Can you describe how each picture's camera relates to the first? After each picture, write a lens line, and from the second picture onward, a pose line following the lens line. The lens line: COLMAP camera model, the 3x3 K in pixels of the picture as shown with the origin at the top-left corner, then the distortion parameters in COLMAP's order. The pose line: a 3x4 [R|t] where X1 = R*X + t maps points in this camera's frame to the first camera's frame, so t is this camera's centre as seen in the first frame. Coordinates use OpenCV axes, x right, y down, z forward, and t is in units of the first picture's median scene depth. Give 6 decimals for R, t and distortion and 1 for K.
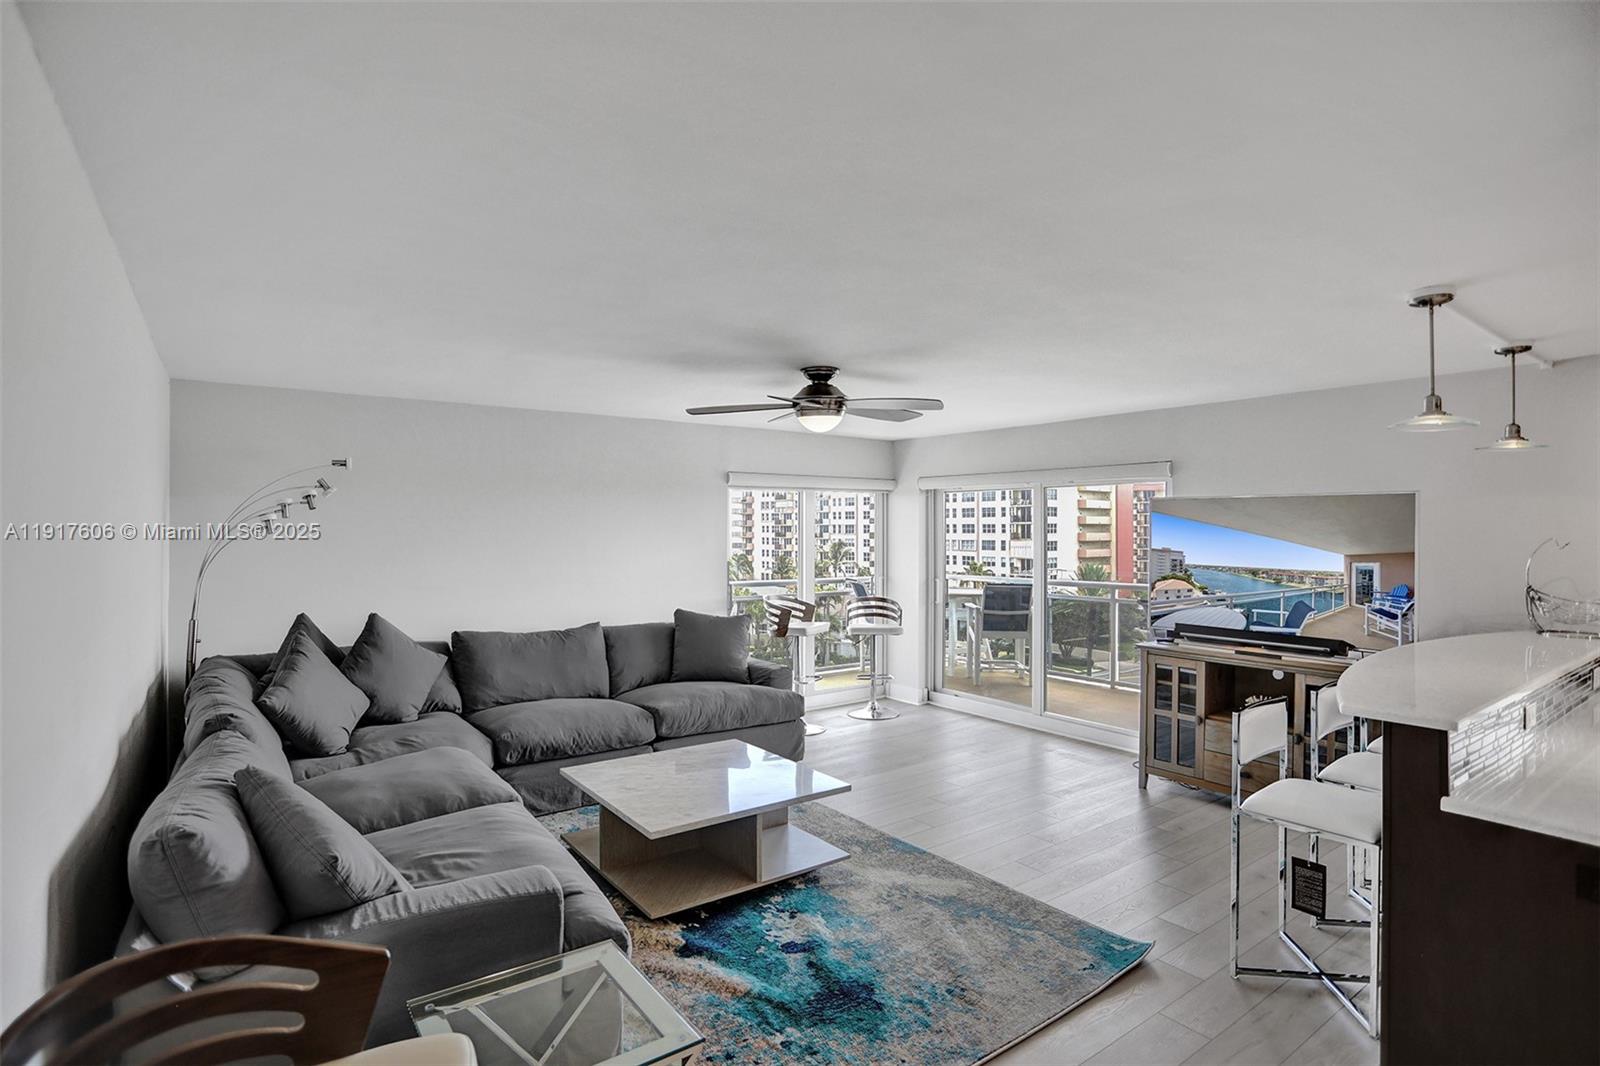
lens RADIAL K [[800.9, 0, 799.2], [0, 800.9, 504.7], [0, 0, 1]] dist [-0.053567, 0.020535]
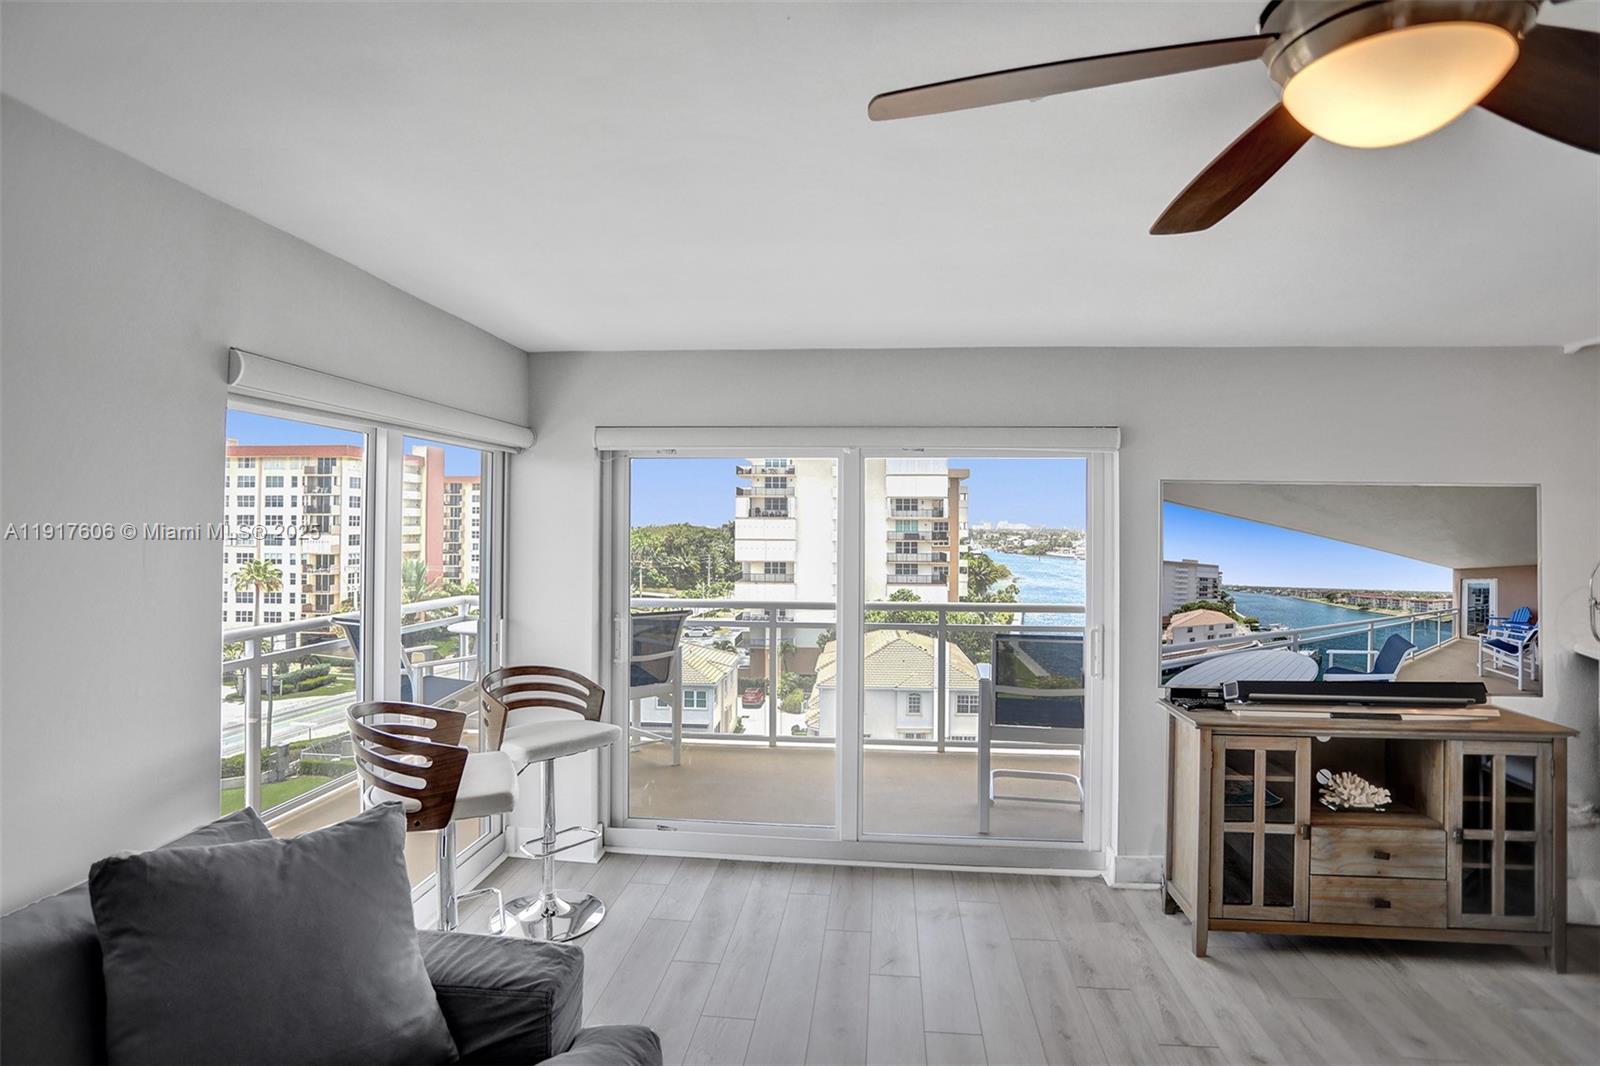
lens RADIAL K [[800.9, 0, 796.3], [0, 800.9, 523.4], [0, 0, 1]] dist [-0.053567, 0.020535]
pose [[0.671804, 0.007999, 0.740686, -0.220624], [-0.031533, 0.999344, 0.017808, 0.023858], [-0.740058, -0.035319, 0.671615, 0.823801]]
